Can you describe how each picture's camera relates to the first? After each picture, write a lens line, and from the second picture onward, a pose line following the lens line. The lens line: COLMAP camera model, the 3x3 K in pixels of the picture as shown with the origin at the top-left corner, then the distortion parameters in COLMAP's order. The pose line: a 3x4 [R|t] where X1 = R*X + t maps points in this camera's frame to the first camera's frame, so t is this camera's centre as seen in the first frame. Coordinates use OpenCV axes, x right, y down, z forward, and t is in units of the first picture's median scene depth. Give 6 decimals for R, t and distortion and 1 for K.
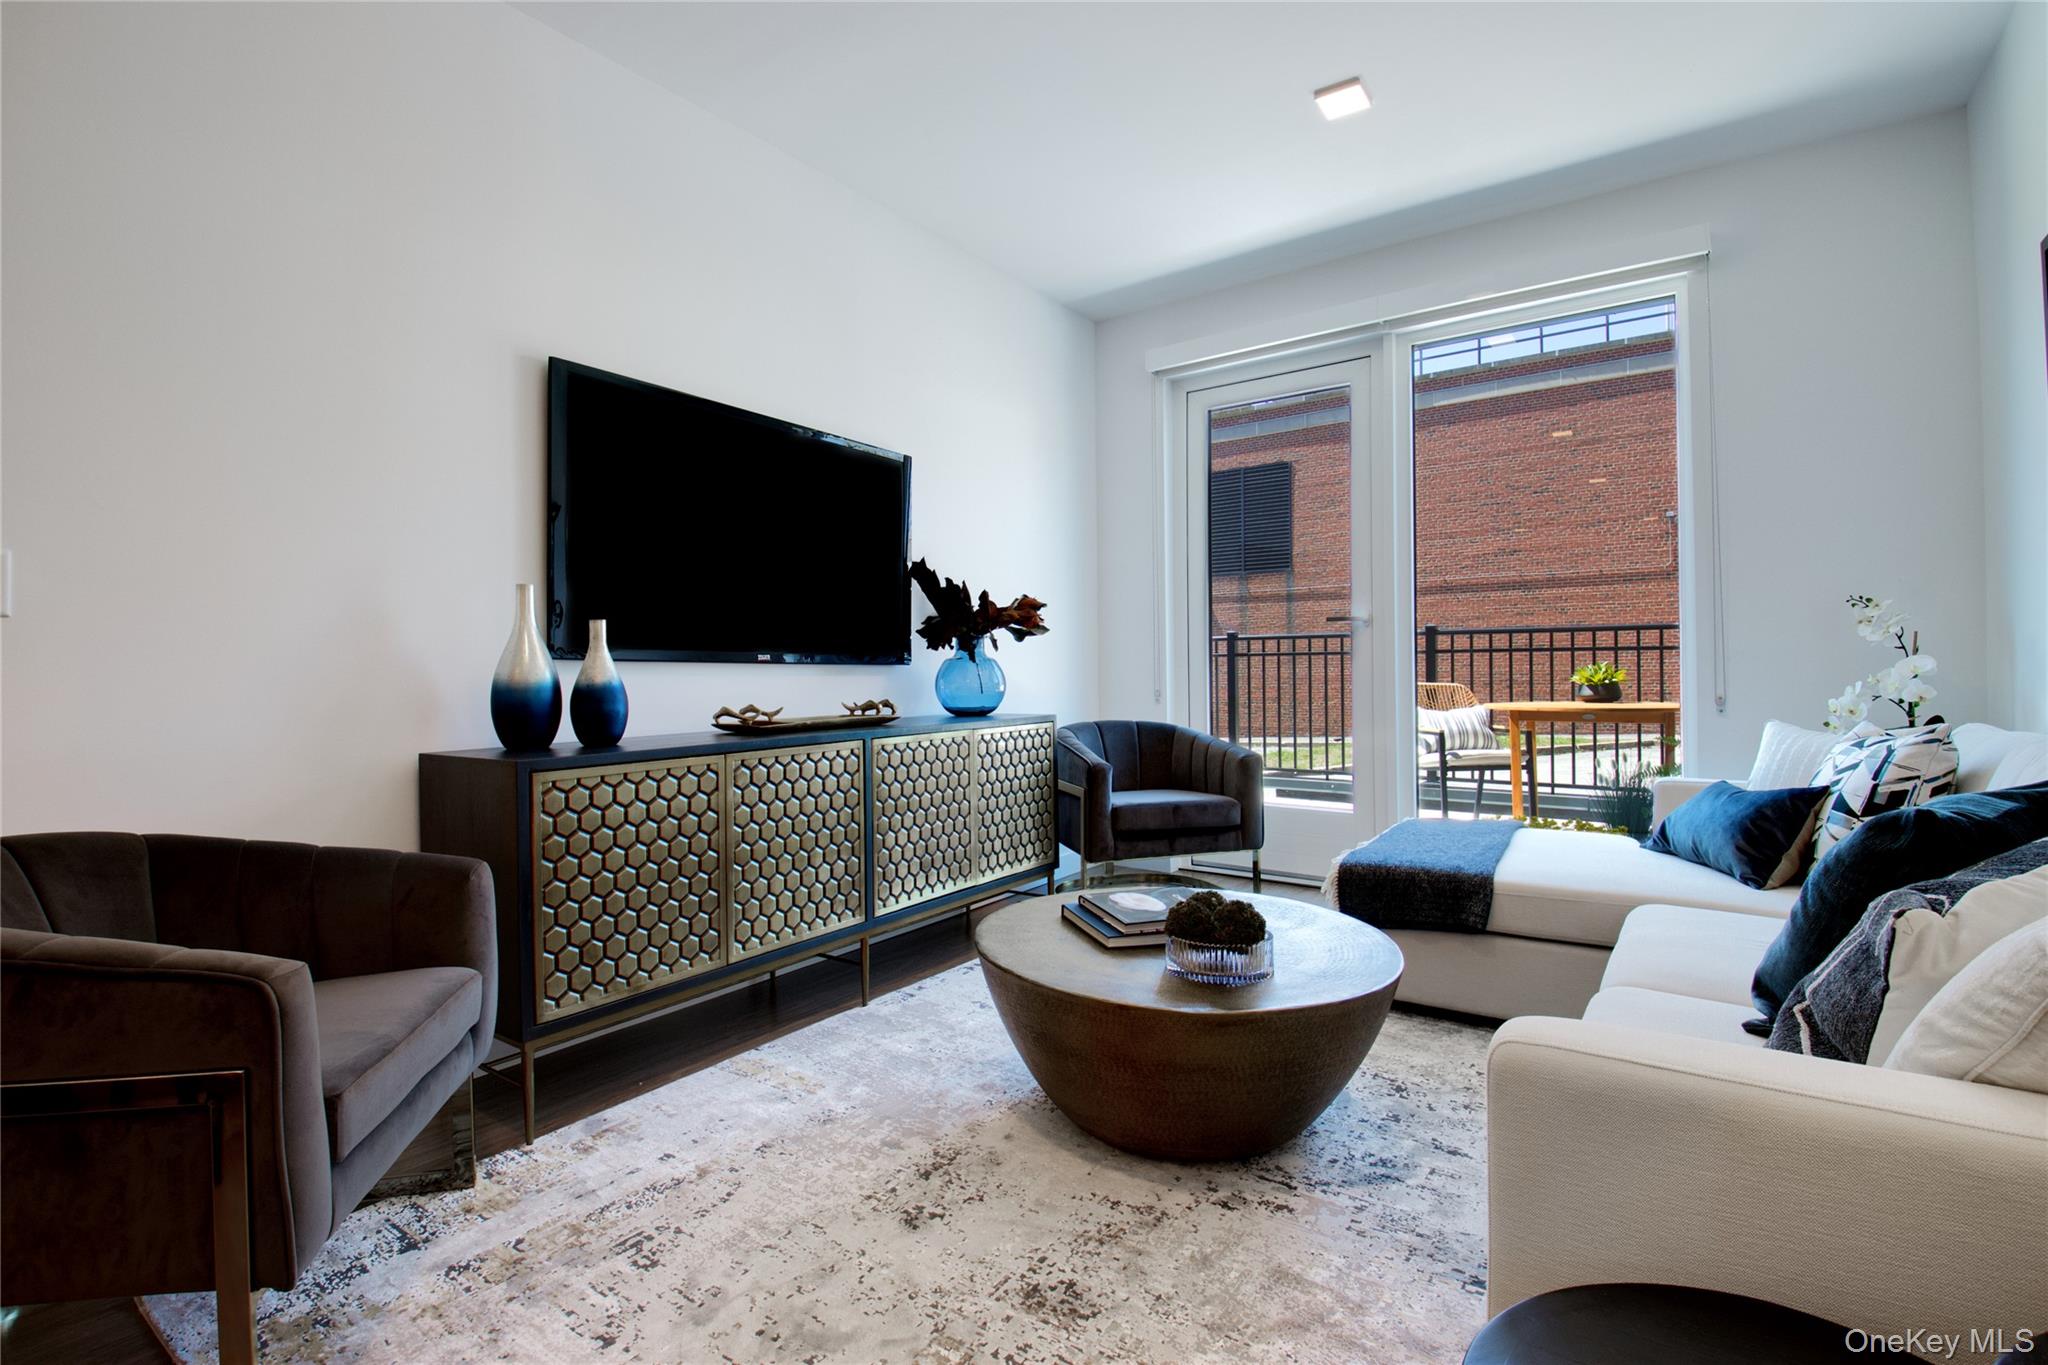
lens RADIAL K [[948.4, 0, 1014.3], [0, 948.4, 677.6], [0, 0, 1]] dist [0.001722, 0.000153]
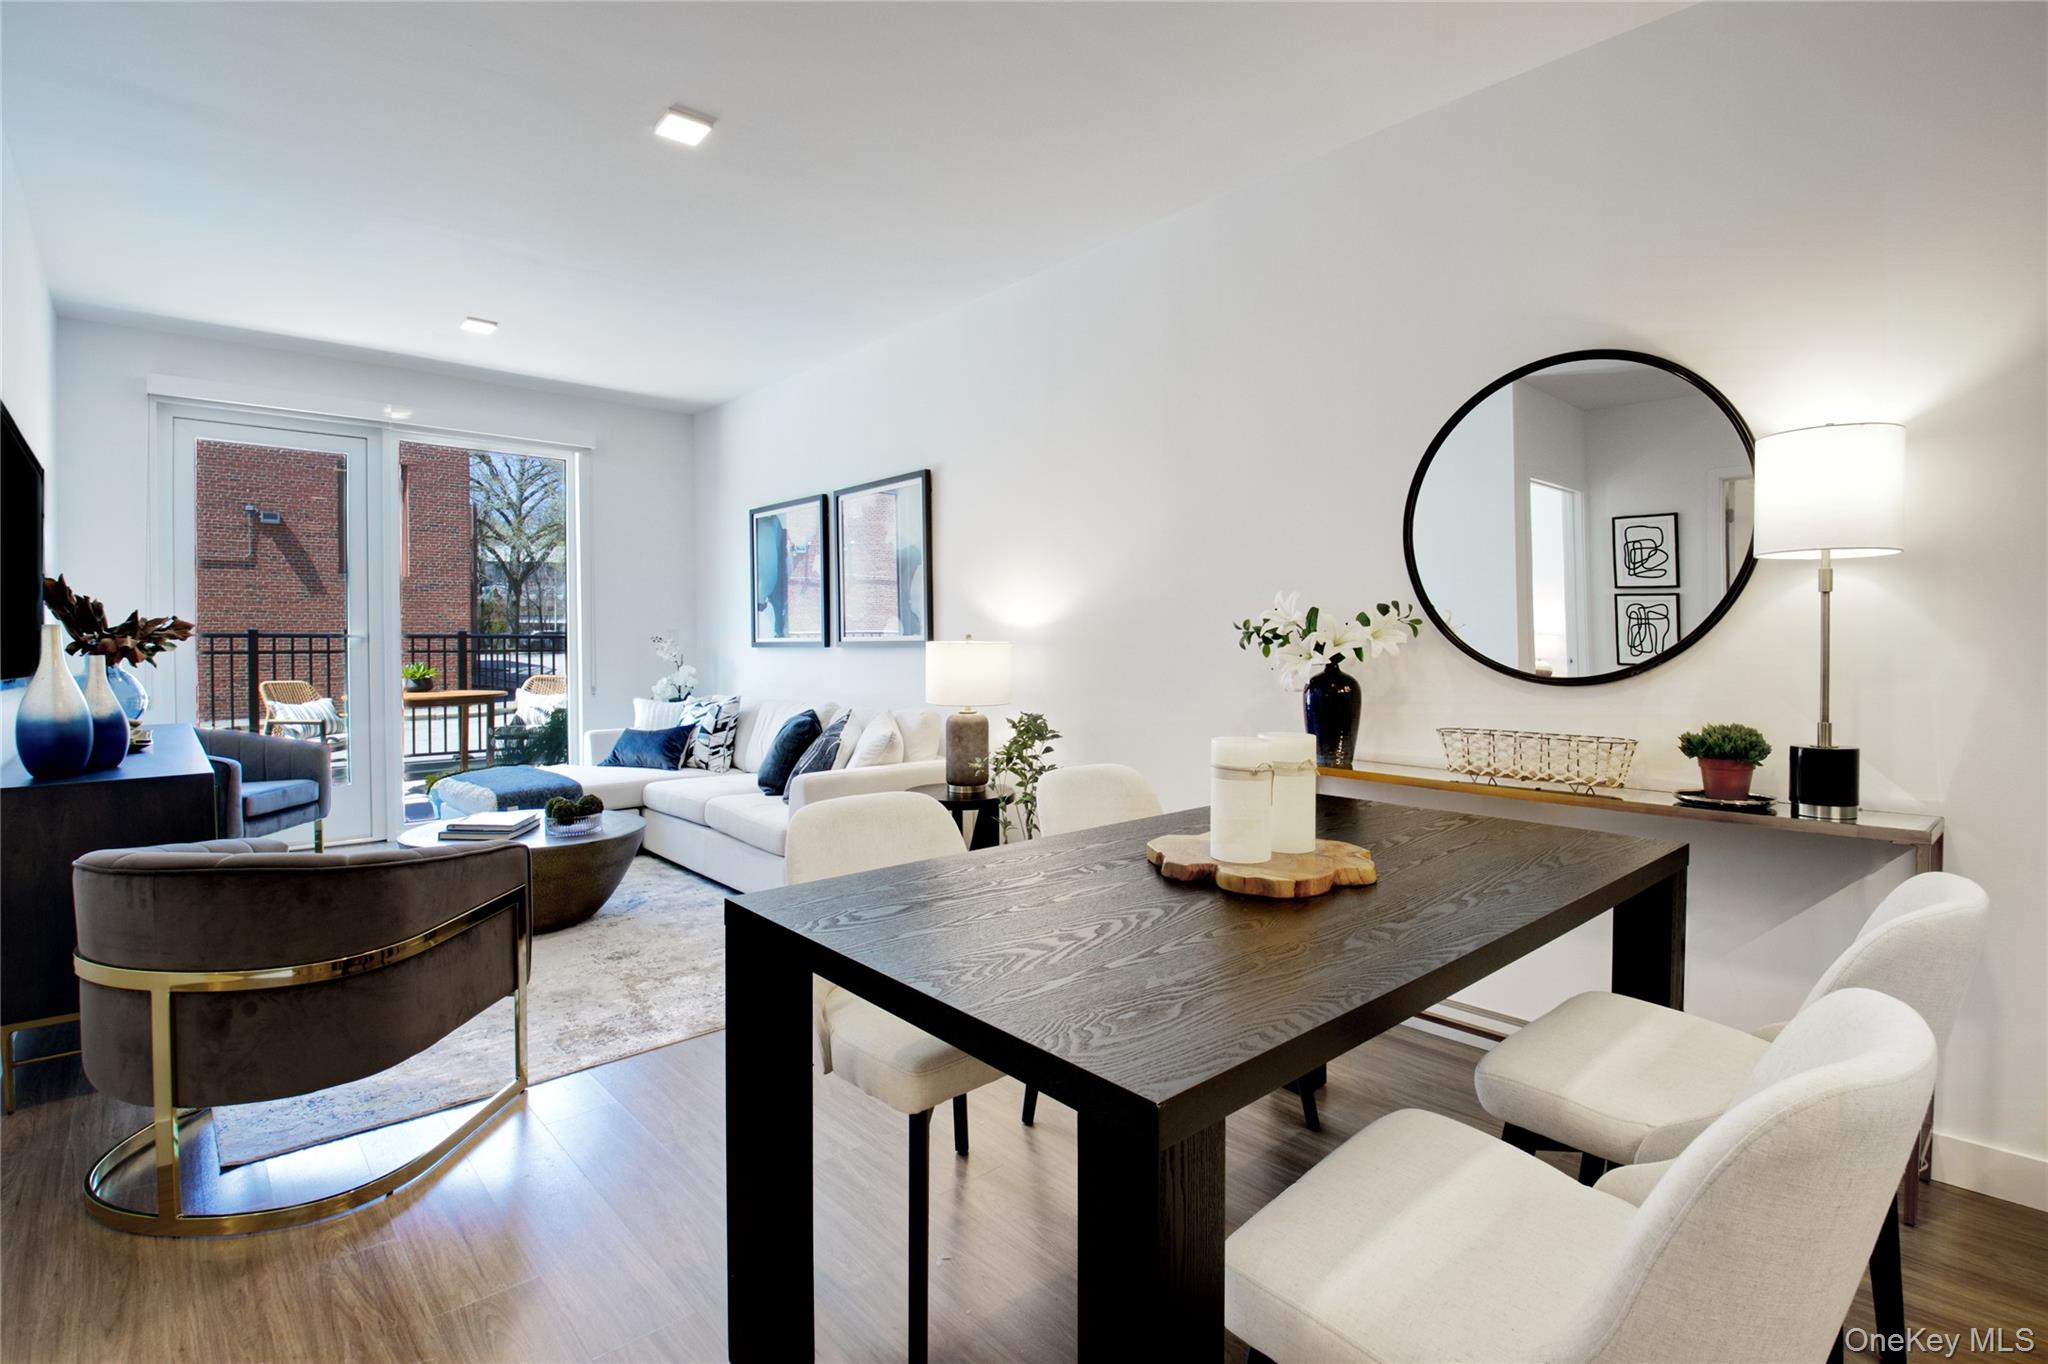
lens RADIAL K [[948.4, 0, 1014.3], [0, 948.4, 677.1], [0, 0, 1]] dist [0.001722, 0.000153]
pose [[0.225333, -0.025045, 0.973960, -0.823083], [0.008600, 0.999682, 0.023717, -0.033082], [-0.974244, 0.003032, 0.225476, -0.199611]]
